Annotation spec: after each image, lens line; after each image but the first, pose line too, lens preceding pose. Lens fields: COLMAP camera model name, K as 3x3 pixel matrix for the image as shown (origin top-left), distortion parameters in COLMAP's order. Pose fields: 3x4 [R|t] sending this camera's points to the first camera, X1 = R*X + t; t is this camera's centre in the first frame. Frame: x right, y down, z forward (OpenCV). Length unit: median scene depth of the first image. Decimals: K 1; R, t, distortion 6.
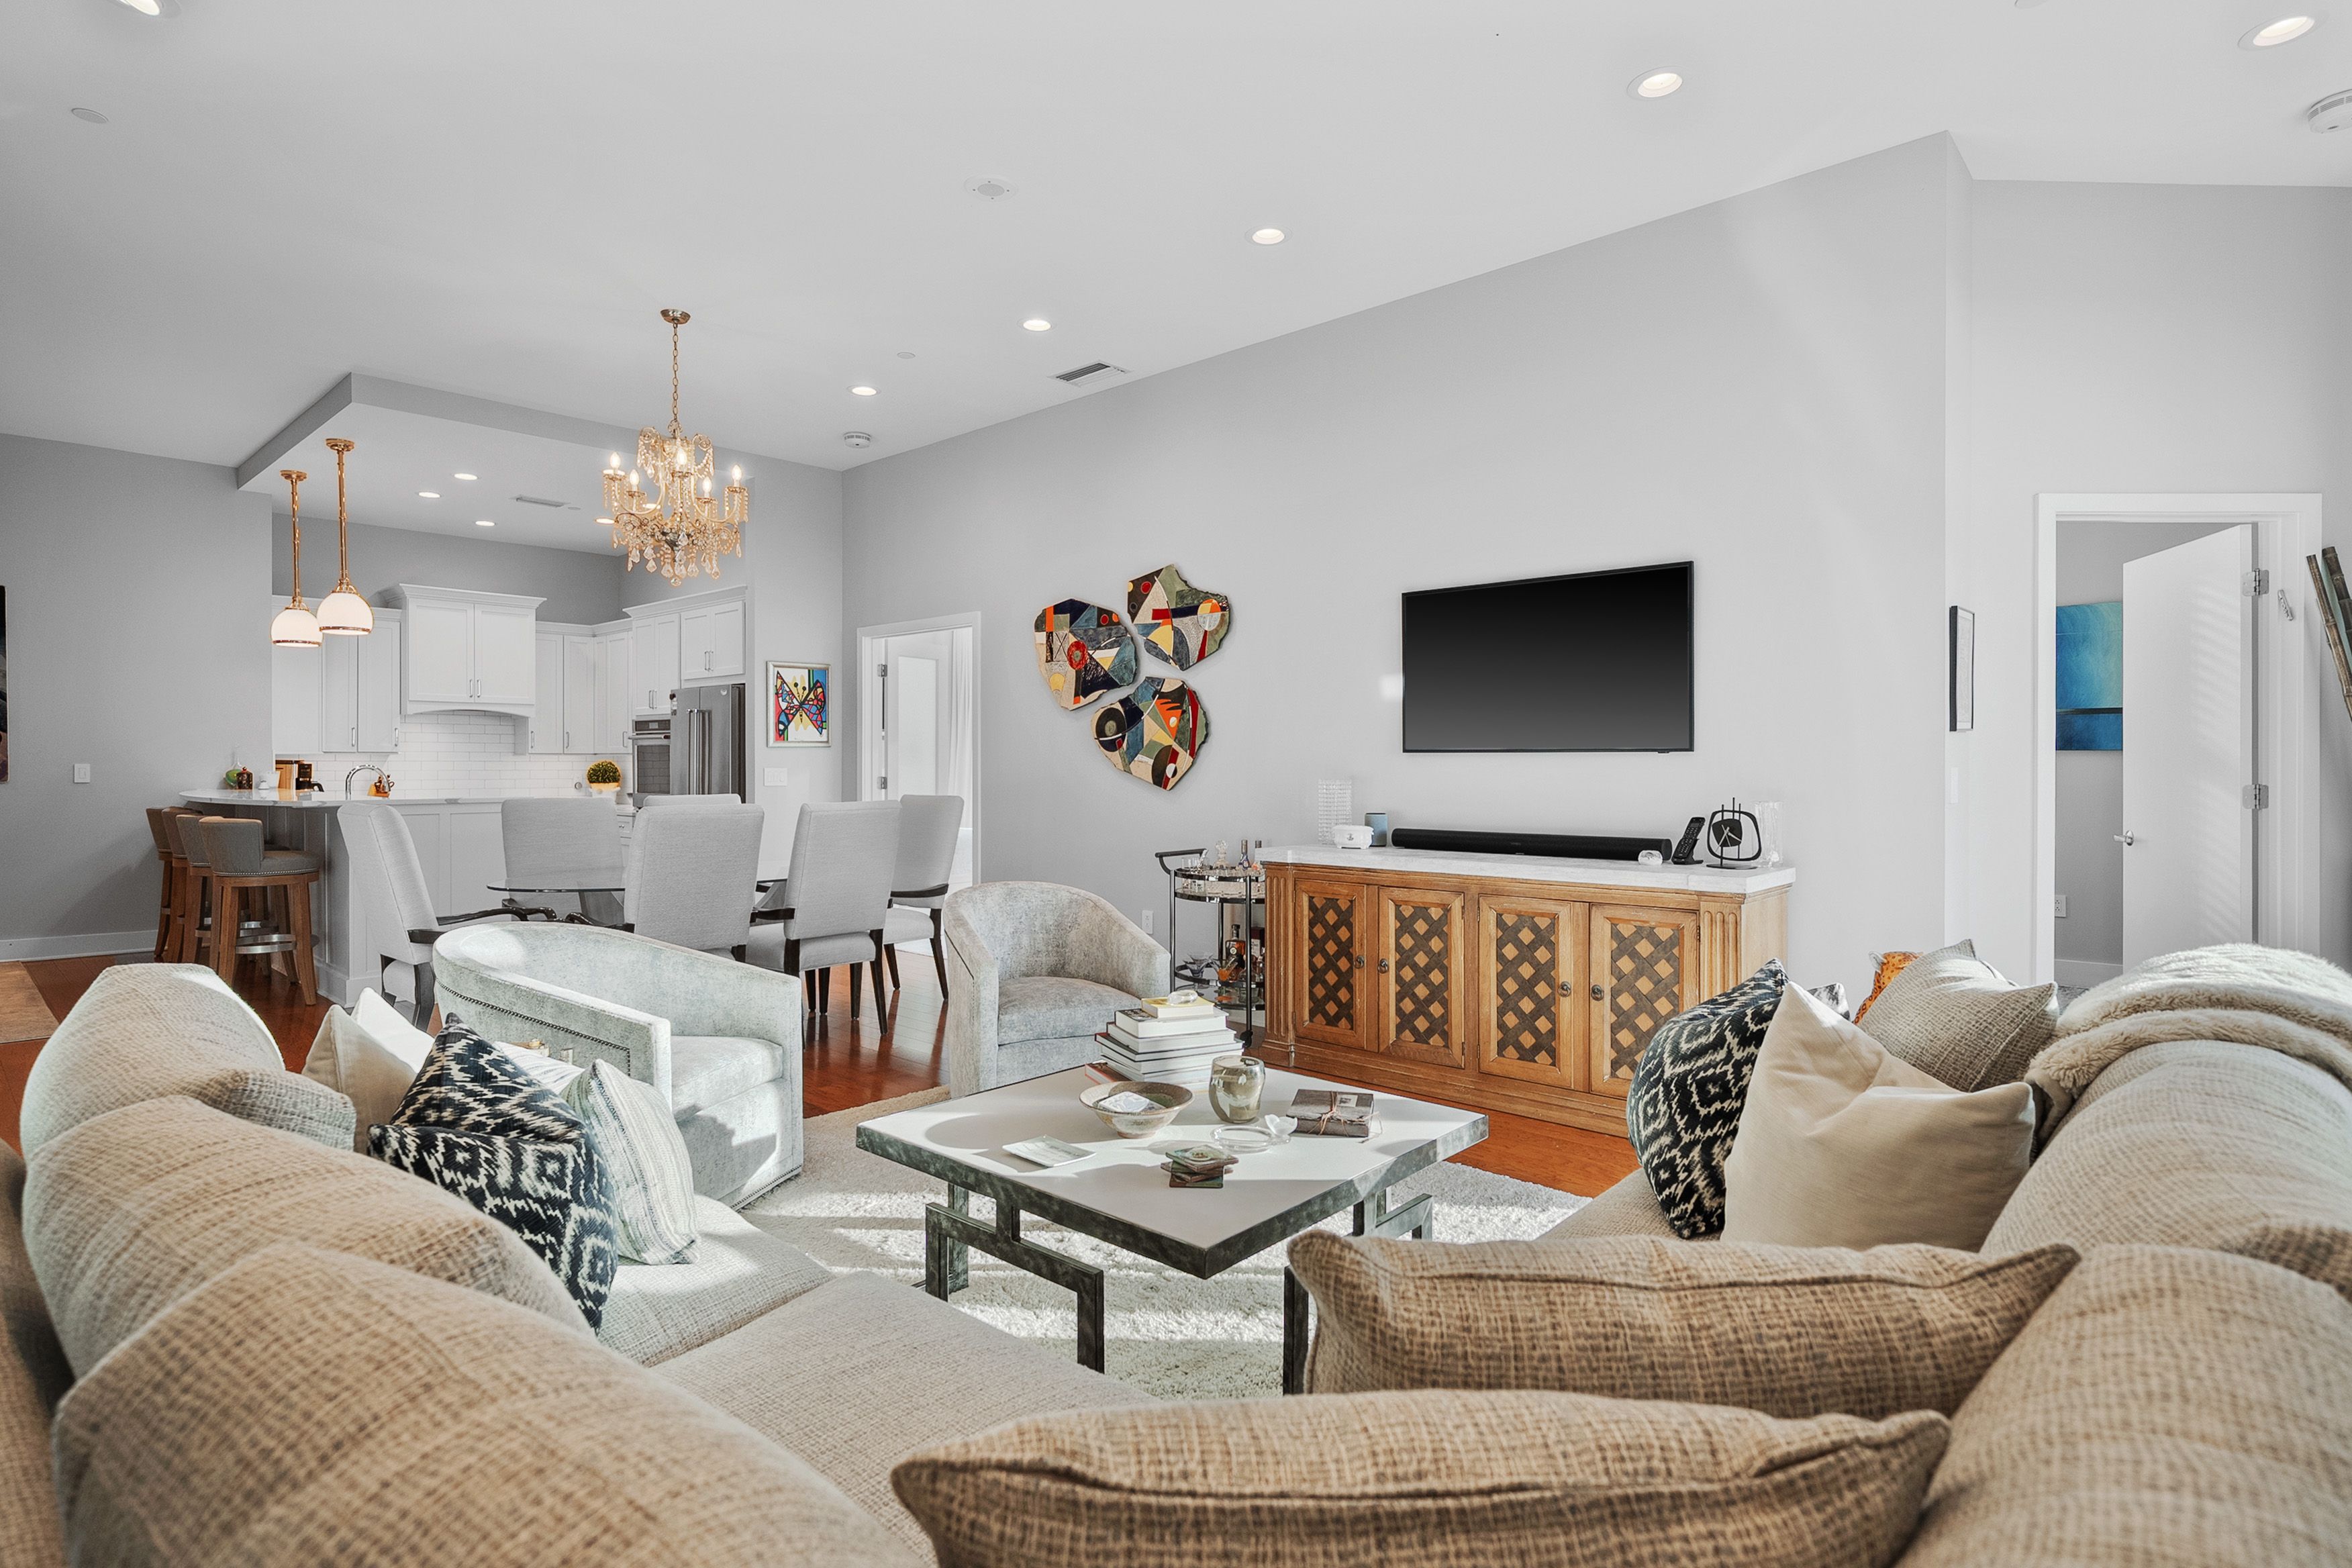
lens RADIAL K [[1211.6, 0, 1175.2], [0, 1211.6, 769.0], [0, 0, 1]] dist [-0.004008, -0.000065]
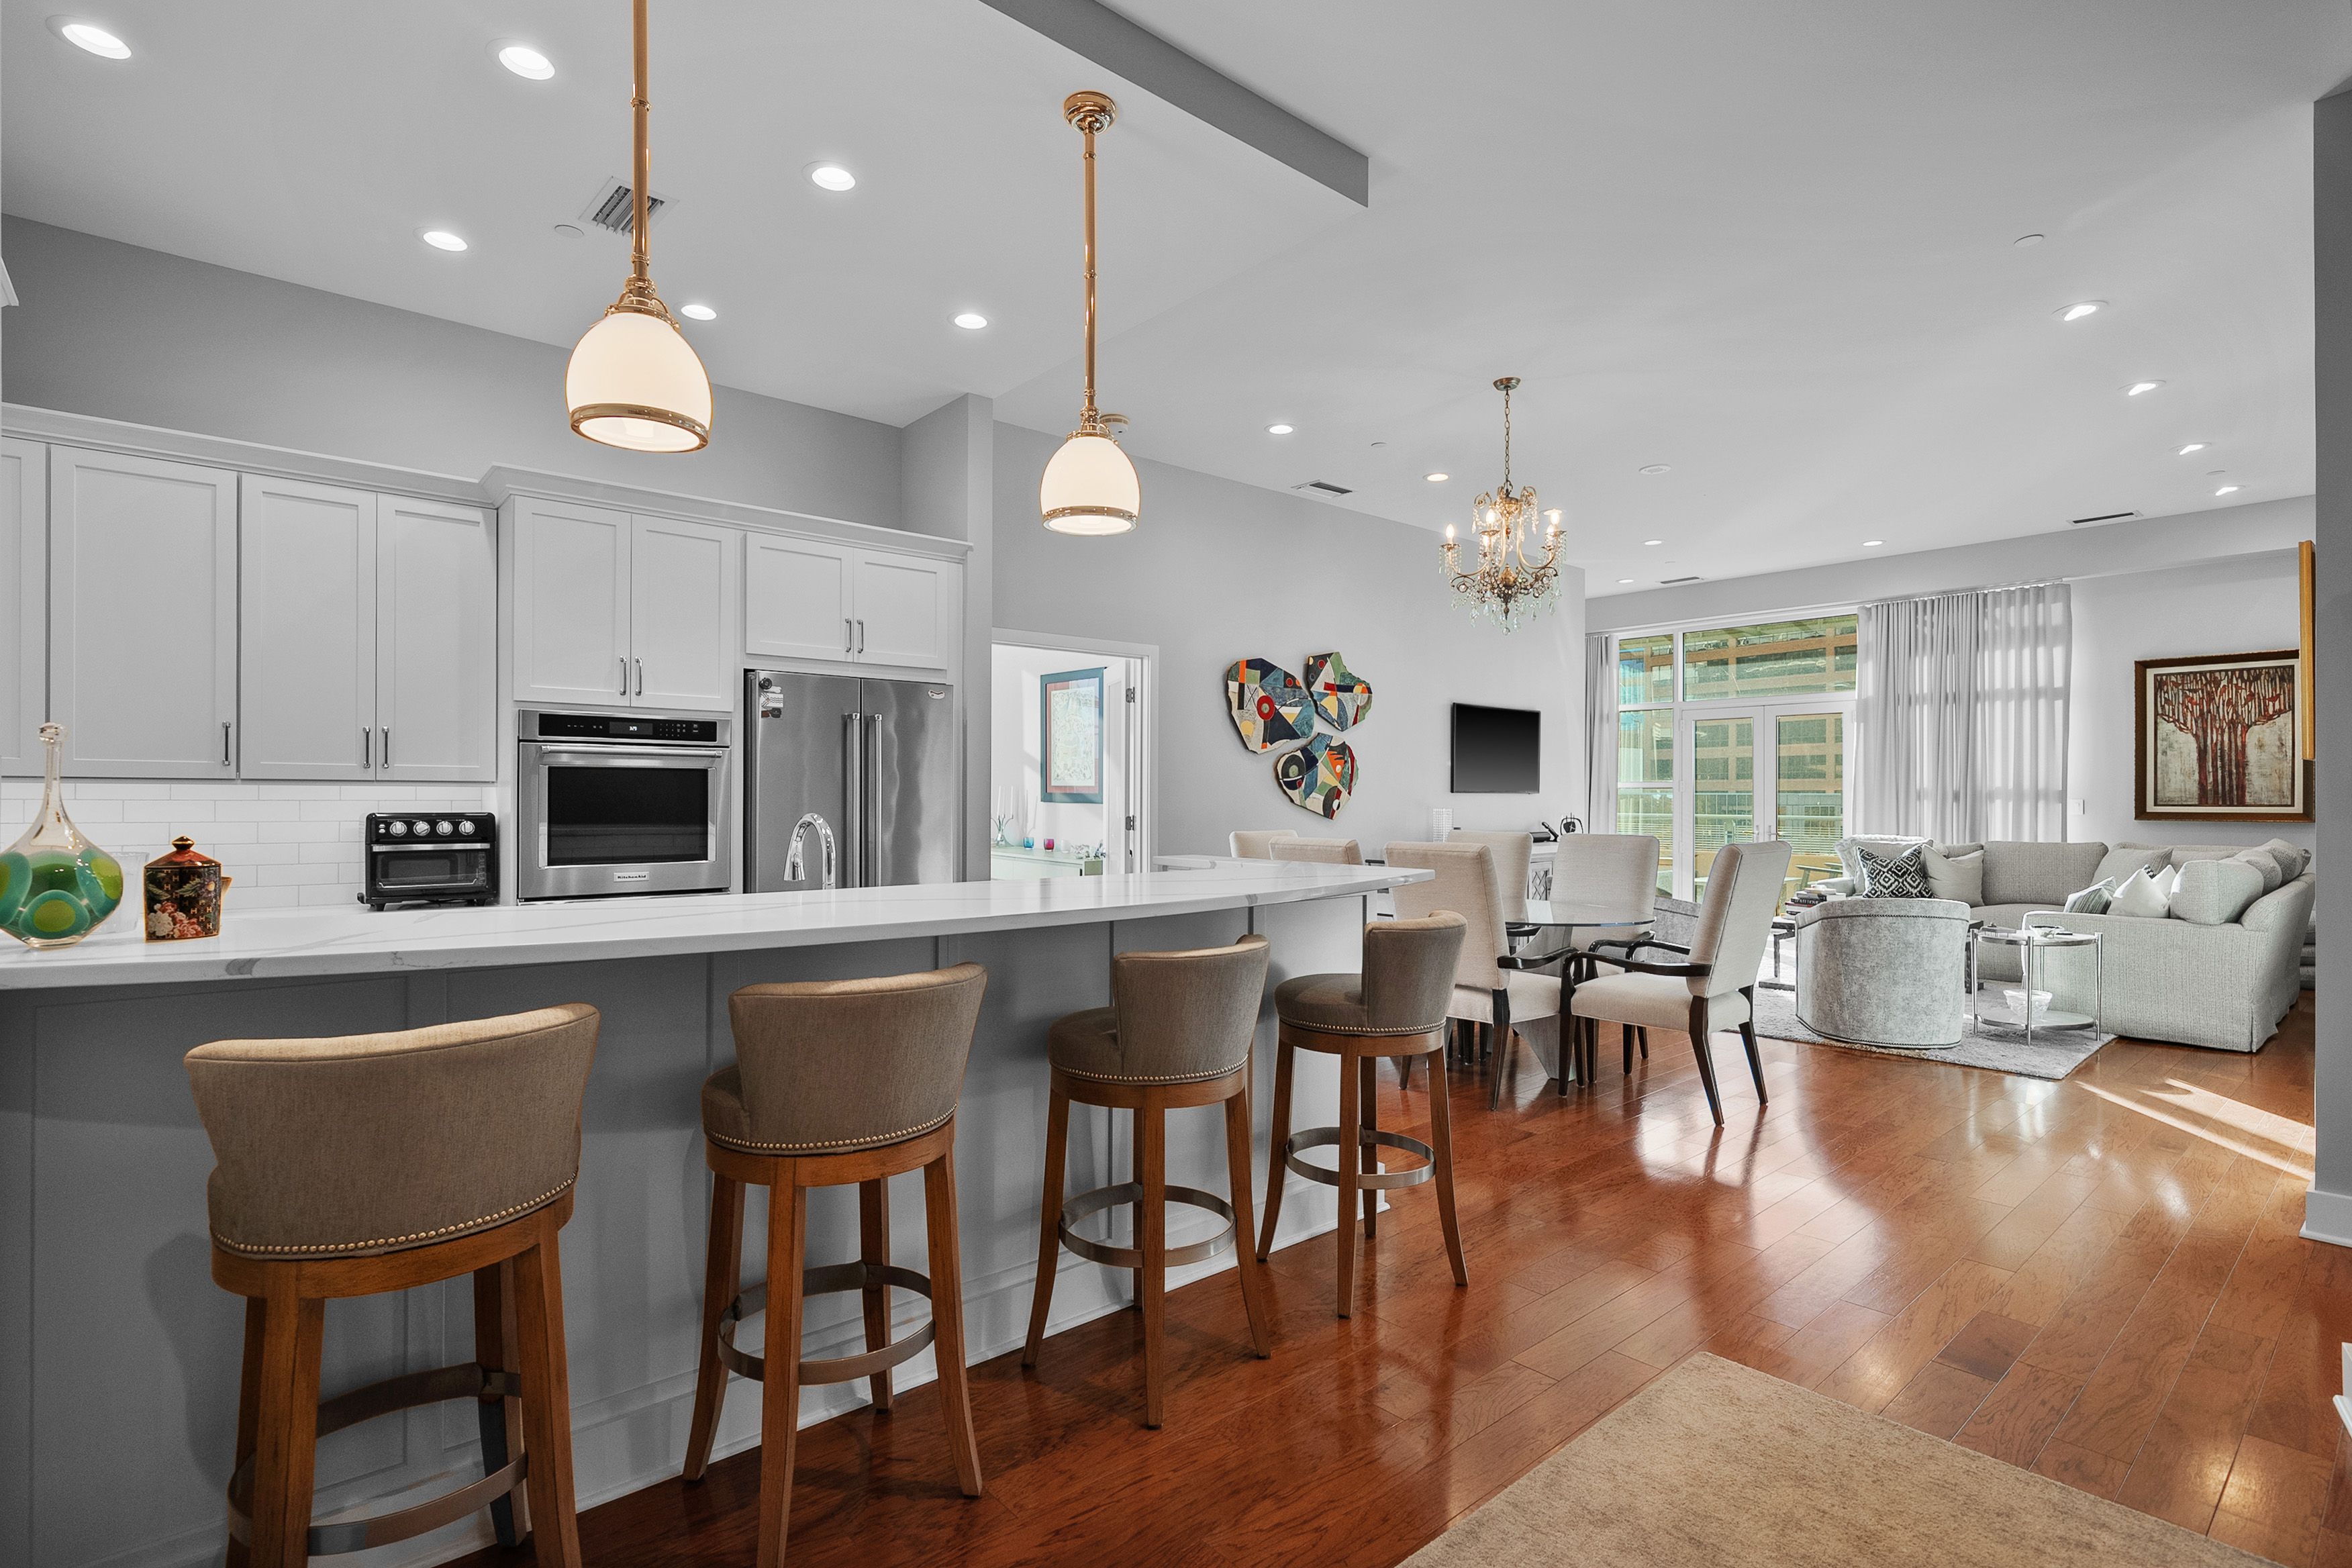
lens RADIAL K [[1069.6, 0, 1173.2], [0, 1069.6, 792.2], [0, 0, 1]] dist [0.002136, 0.000052]
pose [[0.121459, -0.001479, 0.992595, -1.182650], [-0.000609, 0.999999, 0.001564, -0.013838], [-0.992596, -0.000795, 0.121458, 1.014206]]
